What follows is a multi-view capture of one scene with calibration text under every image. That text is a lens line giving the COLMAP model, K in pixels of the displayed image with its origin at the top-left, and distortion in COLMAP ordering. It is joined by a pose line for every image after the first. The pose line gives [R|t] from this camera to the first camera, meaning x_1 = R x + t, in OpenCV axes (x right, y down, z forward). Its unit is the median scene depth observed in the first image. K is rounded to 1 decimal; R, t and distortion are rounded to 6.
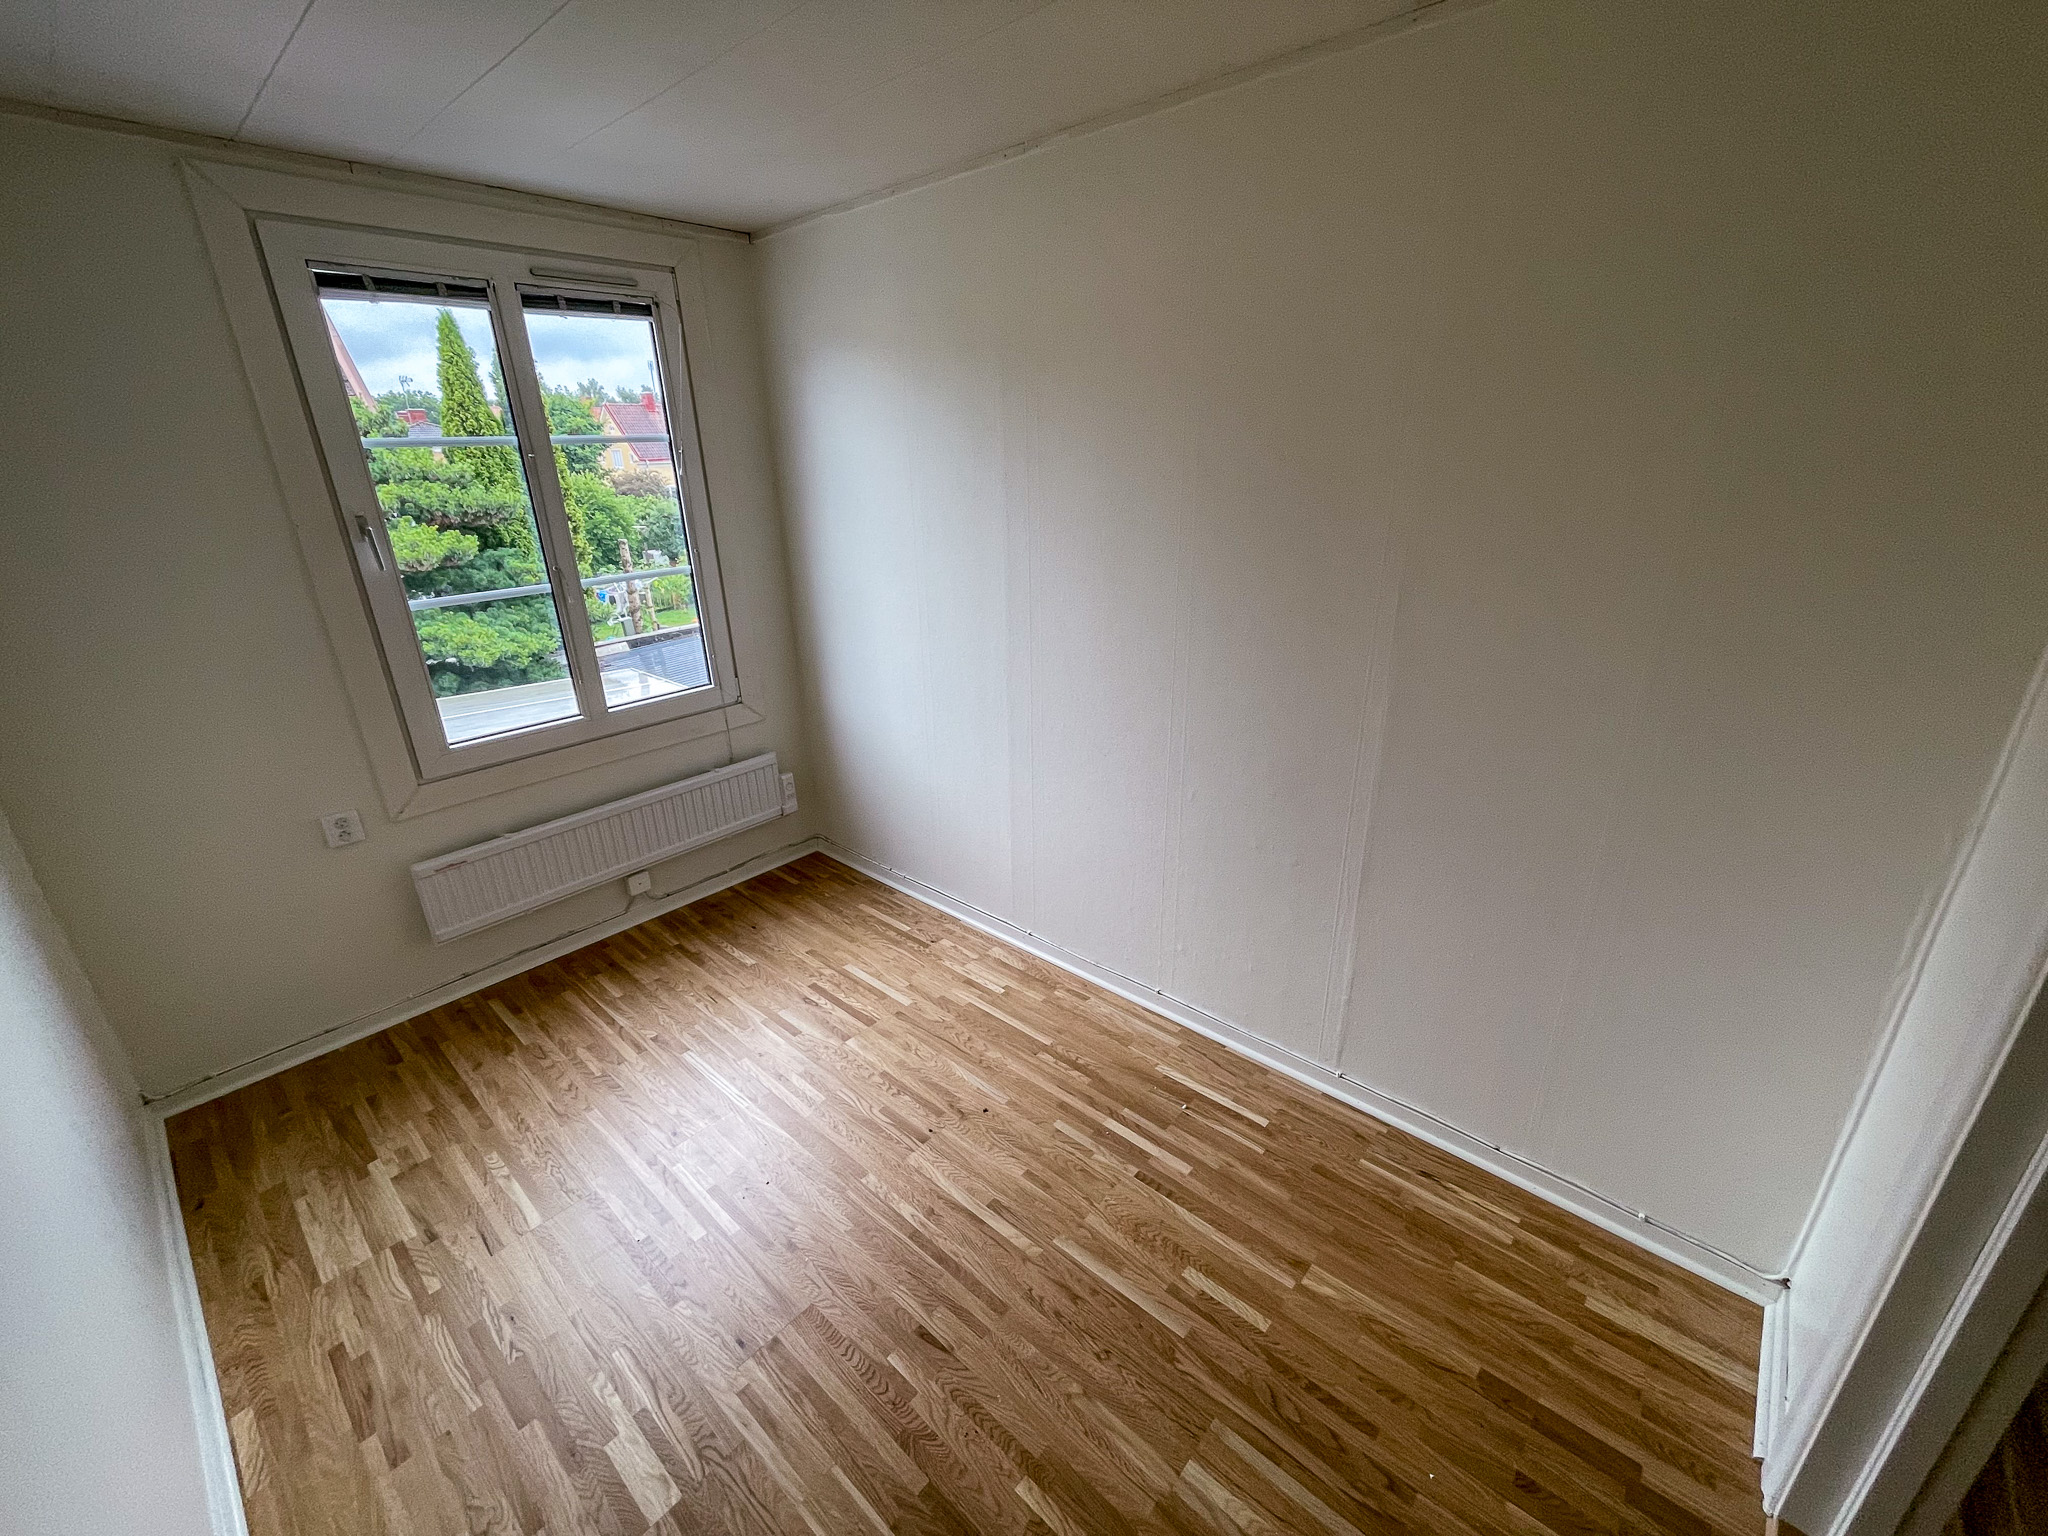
lens RADIAL K [[831.8, 0, 1024.0], [0, 831.8, 768.0], [0, 0, 1]] dist [-0.000291, -0.000197]
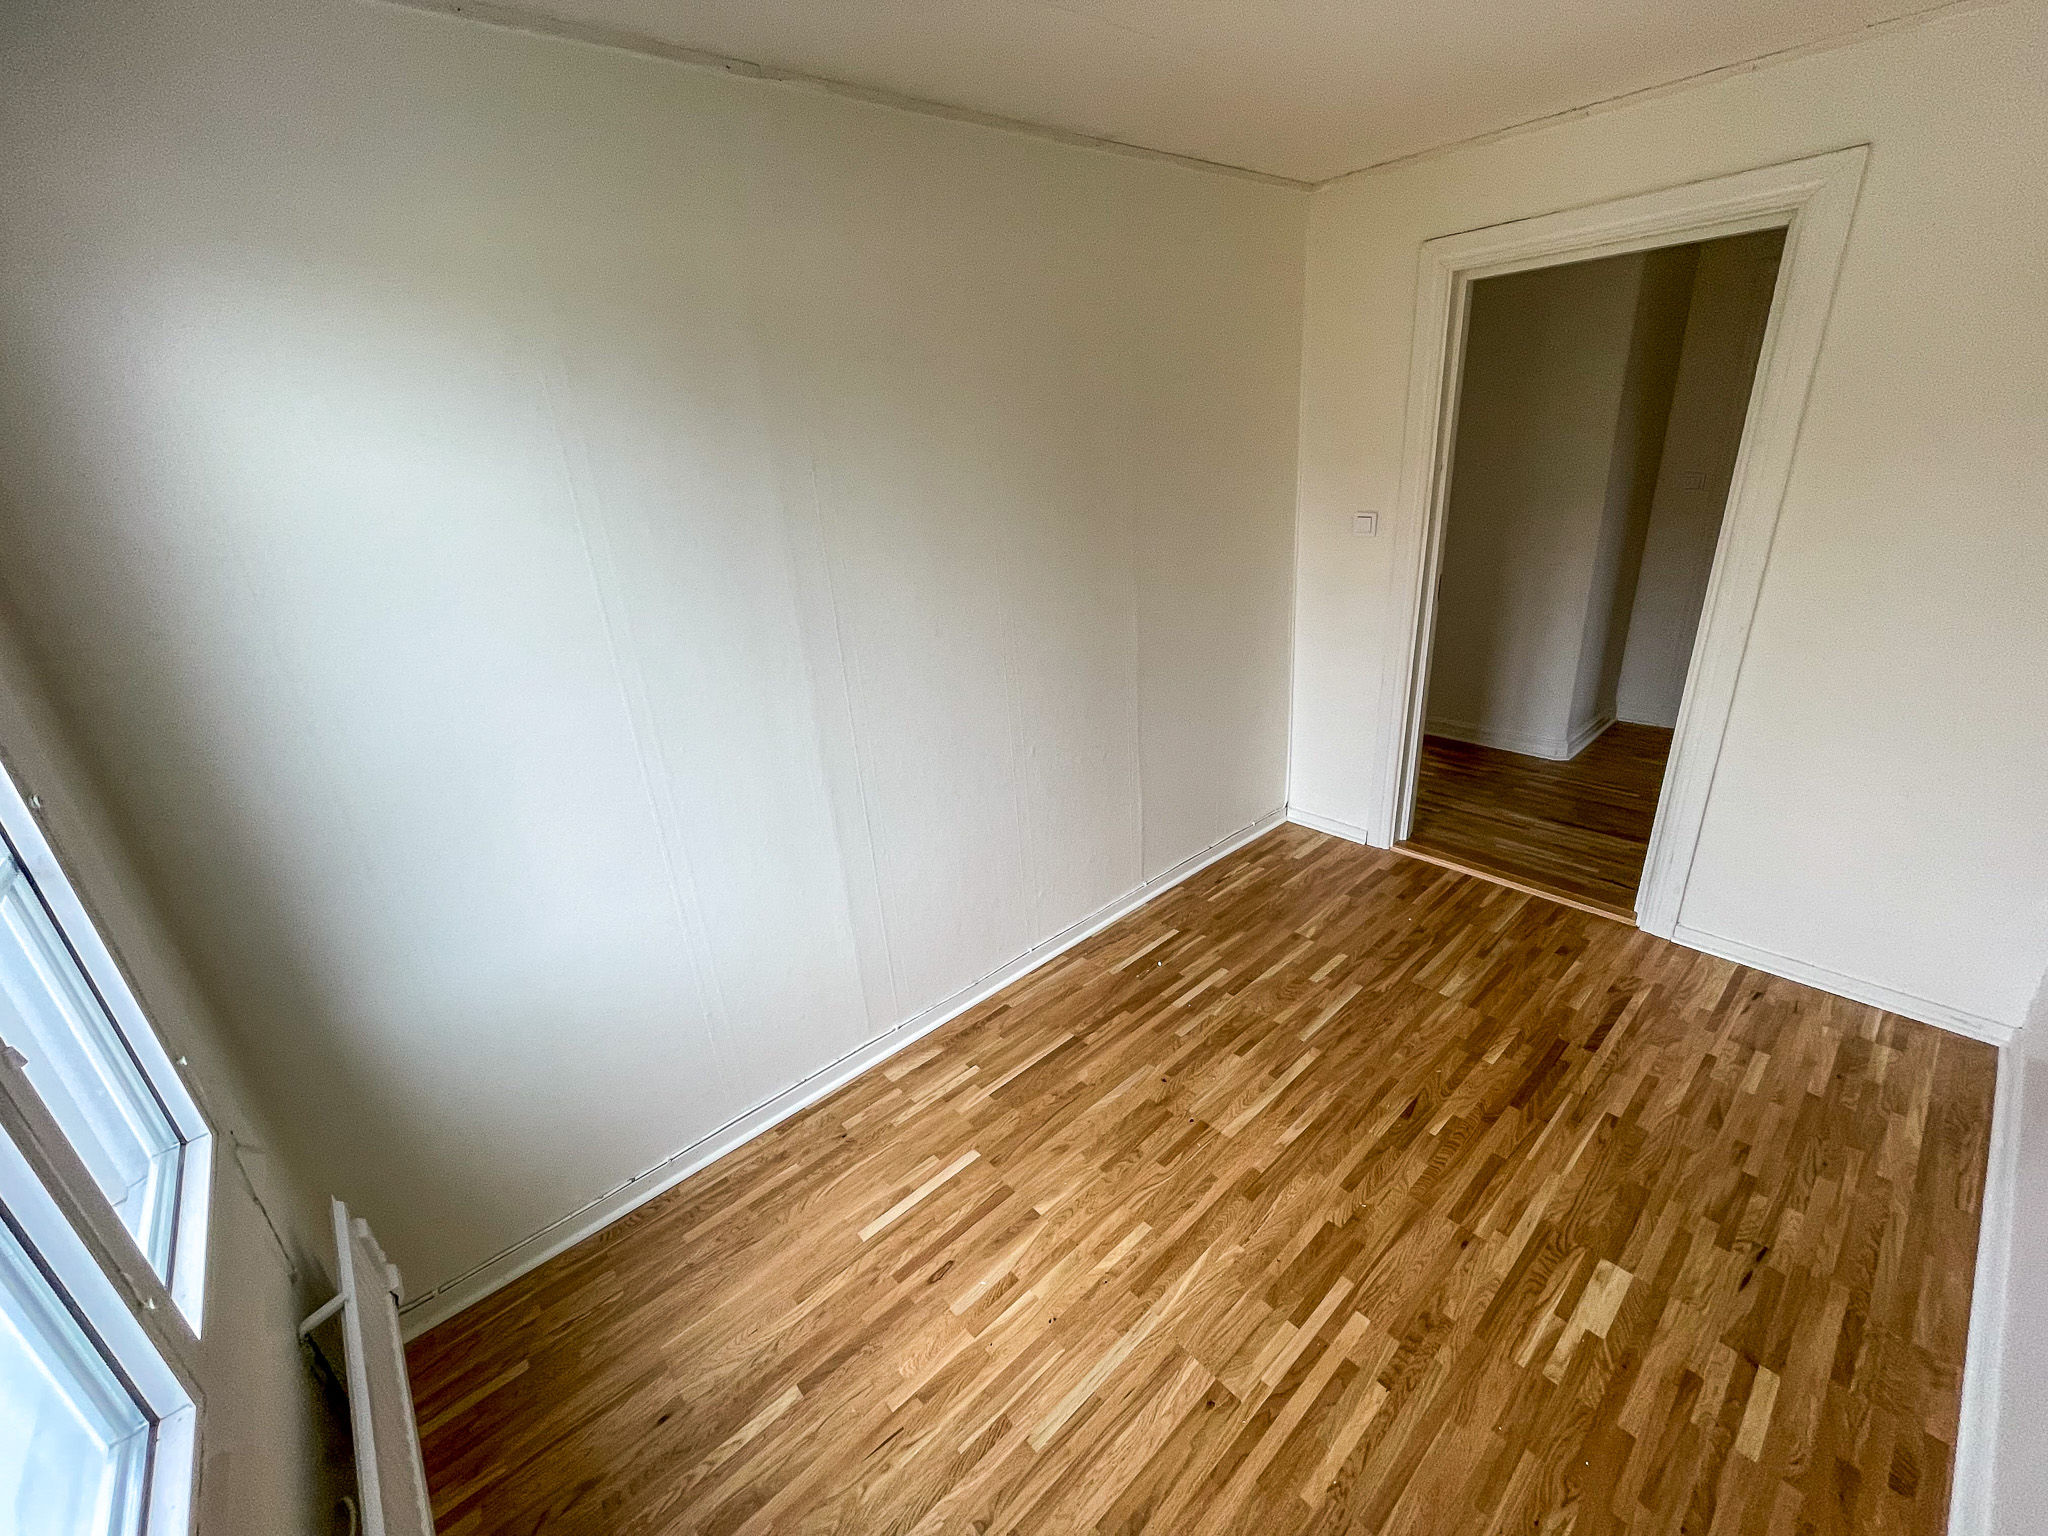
lens RADIAL K [[831.8, 0, 1024.0], [0, 831.8, 768.0], [0, 0, 1]] dist [-0.000291, -0.000197]
pose [[0.122748, -0.354233, 0.927066, -1.042298], [0.421504, 0.864301, 0.274441, -0.323647], [-0.898481, 0.357075, 0.255401, 0.896780]]
